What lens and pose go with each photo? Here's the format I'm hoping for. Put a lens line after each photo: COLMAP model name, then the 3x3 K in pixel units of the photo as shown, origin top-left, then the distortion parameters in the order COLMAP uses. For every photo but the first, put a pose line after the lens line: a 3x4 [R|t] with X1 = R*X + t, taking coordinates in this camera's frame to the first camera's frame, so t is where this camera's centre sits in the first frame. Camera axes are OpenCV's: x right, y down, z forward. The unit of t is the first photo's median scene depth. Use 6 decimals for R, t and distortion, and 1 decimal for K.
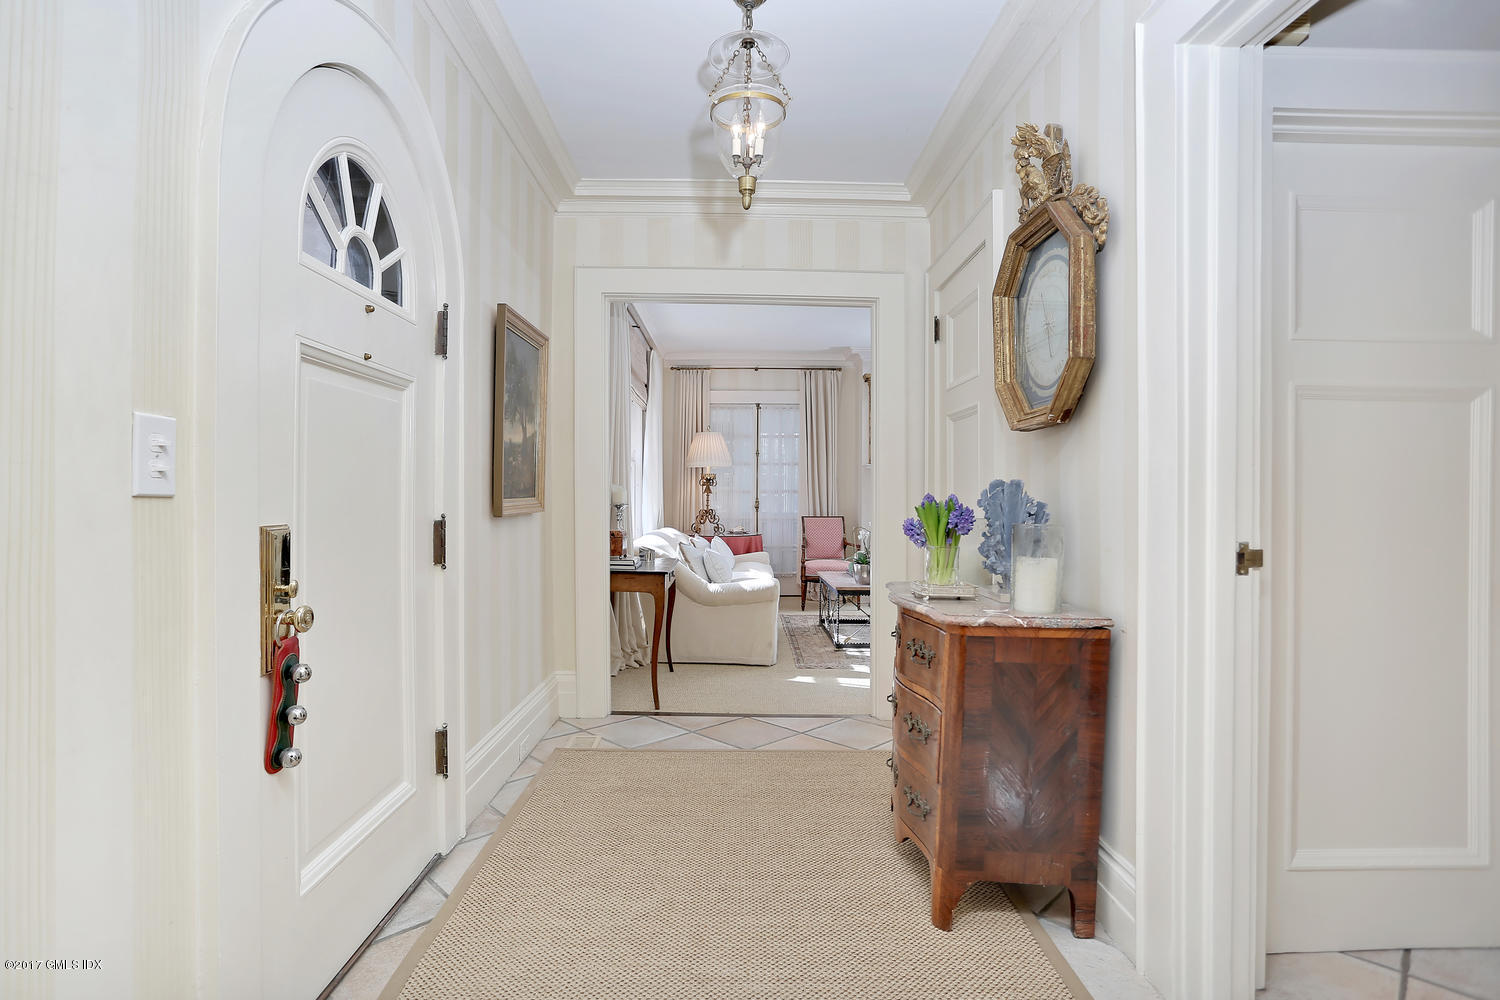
lens RADIAL K [[772.7, 0, 747.6], [0, 772.7, 498.5], [0, 0, 1]] dist [-0.000614, -0.000426]
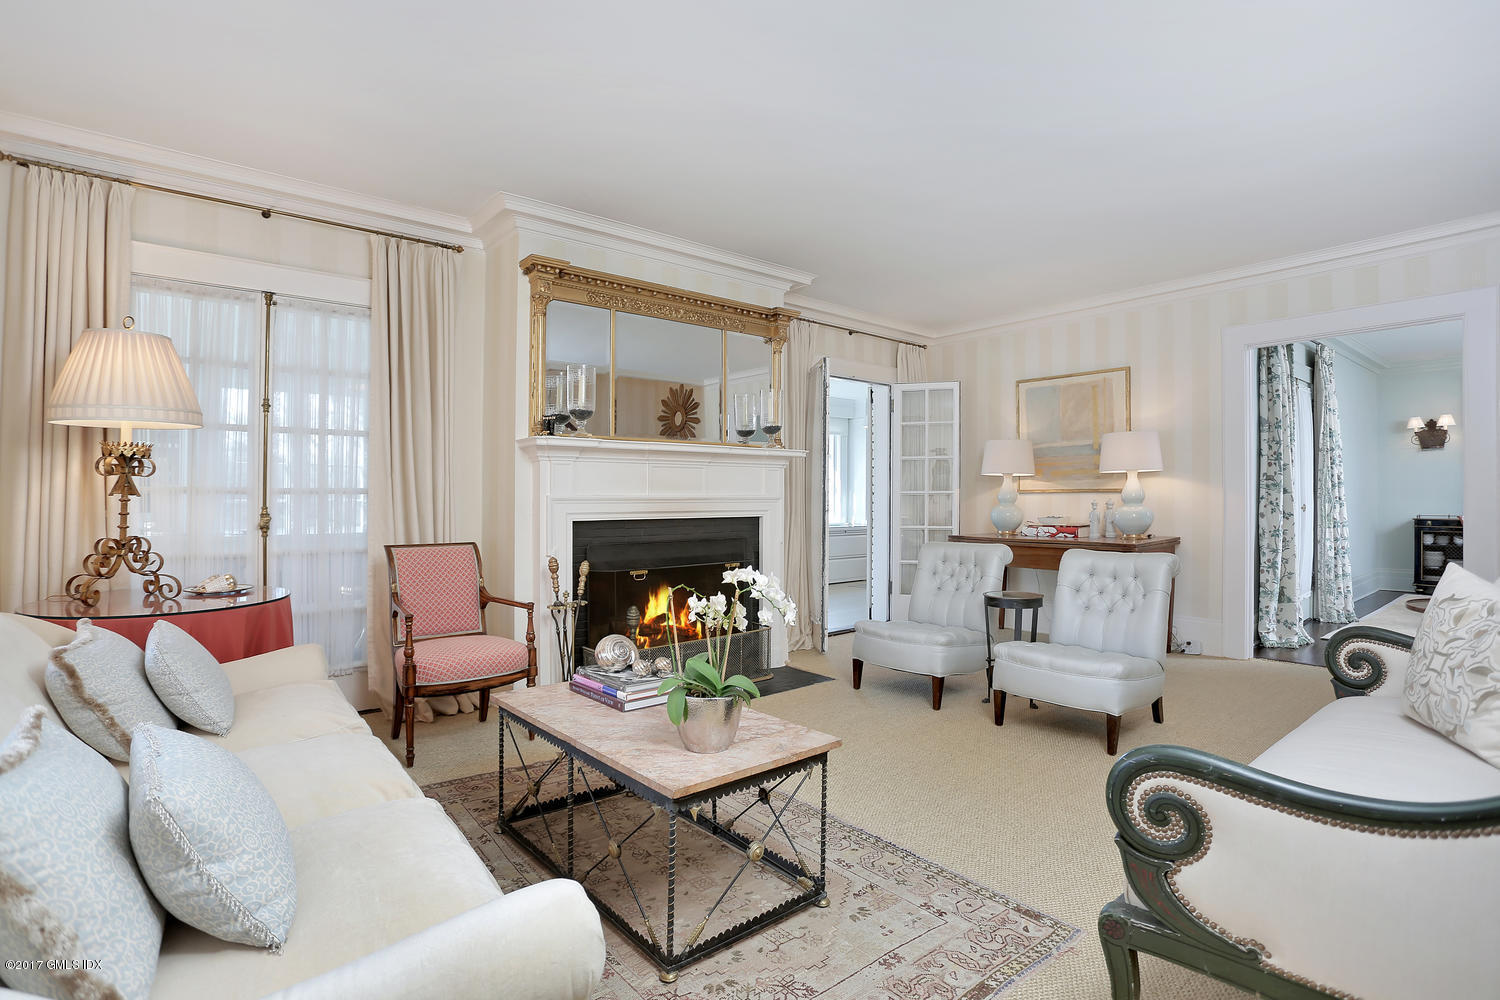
lens RADIAL K [[772.7, 0, 748.2], [0, 772.7, 489.6], [0, 0, 1]] dist [-0.000614, -0.000426]
pose [[0.797501, 0.006121, 0.603287, -0.035407], [0.000075, 0.999948, -0.010246, -0.005652], [-0.603318, 0.008217, 0.797459, 0.508058]]
